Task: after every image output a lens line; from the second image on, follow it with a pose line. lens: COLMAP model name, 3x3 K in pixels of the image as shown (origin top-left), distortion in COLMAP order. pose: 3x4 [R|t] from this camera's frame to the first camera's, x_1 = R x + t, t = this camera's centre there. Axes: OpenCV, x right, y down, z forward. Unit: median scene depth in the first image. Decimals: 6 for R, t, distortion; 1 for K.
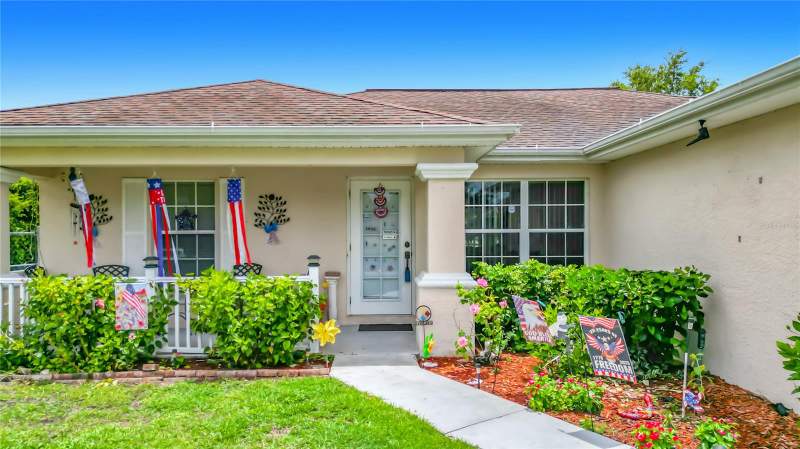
lens RADIAL K [[533.6, 0, 400.0], [0, 533.6, 224.5], [0, 0, 1]] dist [0.002556, -0.000476]
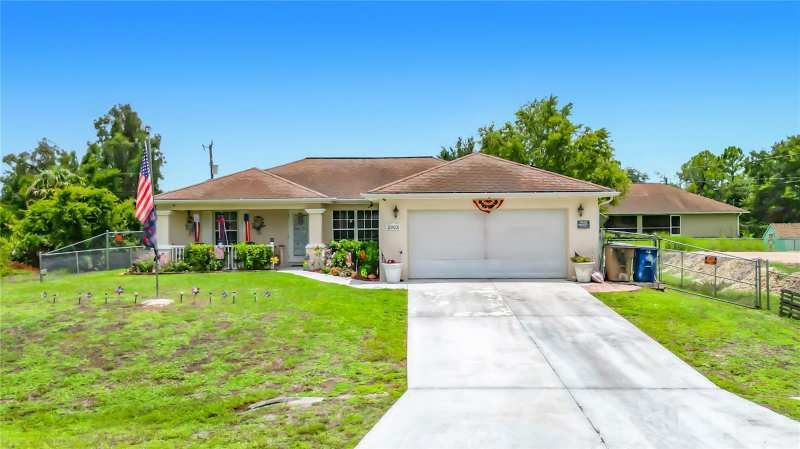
lens RADIAL K [[581.6, 0, 400.0], [0, 581.6, 224.5], [0, 0, 1]] dist [0.044116, -0.004731]
pose [[0.999967, -0.007183, -0.003895, 0.512565], [0.007231, 0.999896, 0.012513, -0.051264], [0.003805, -0.012540, 0.999914, -2.056953]]
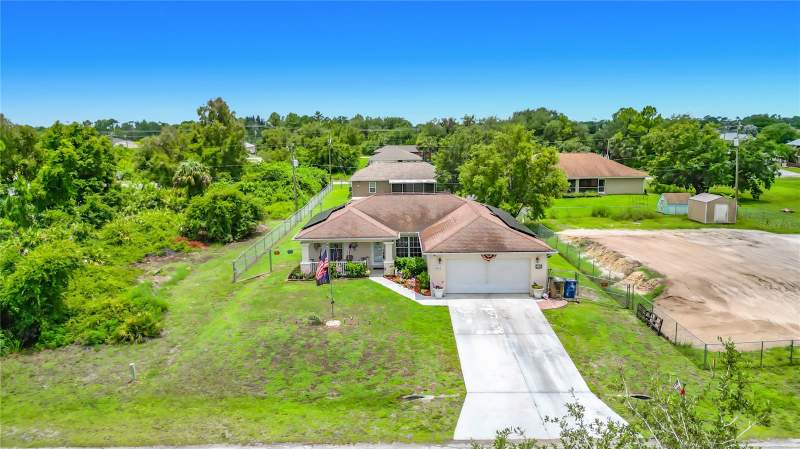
lens RADIAL K [[423.7, 0, 400.6], [0, 423.7, 209.8], [0, 0, 1]] dist [0.020317, -0.000580]
pose [[0.999835, -0.012284, -0.013389, 0.238330], [0.013895, 0.991701, 0.127813, -0.862164], [0.011707, -0.127978, 0.991708, -2.867614]]
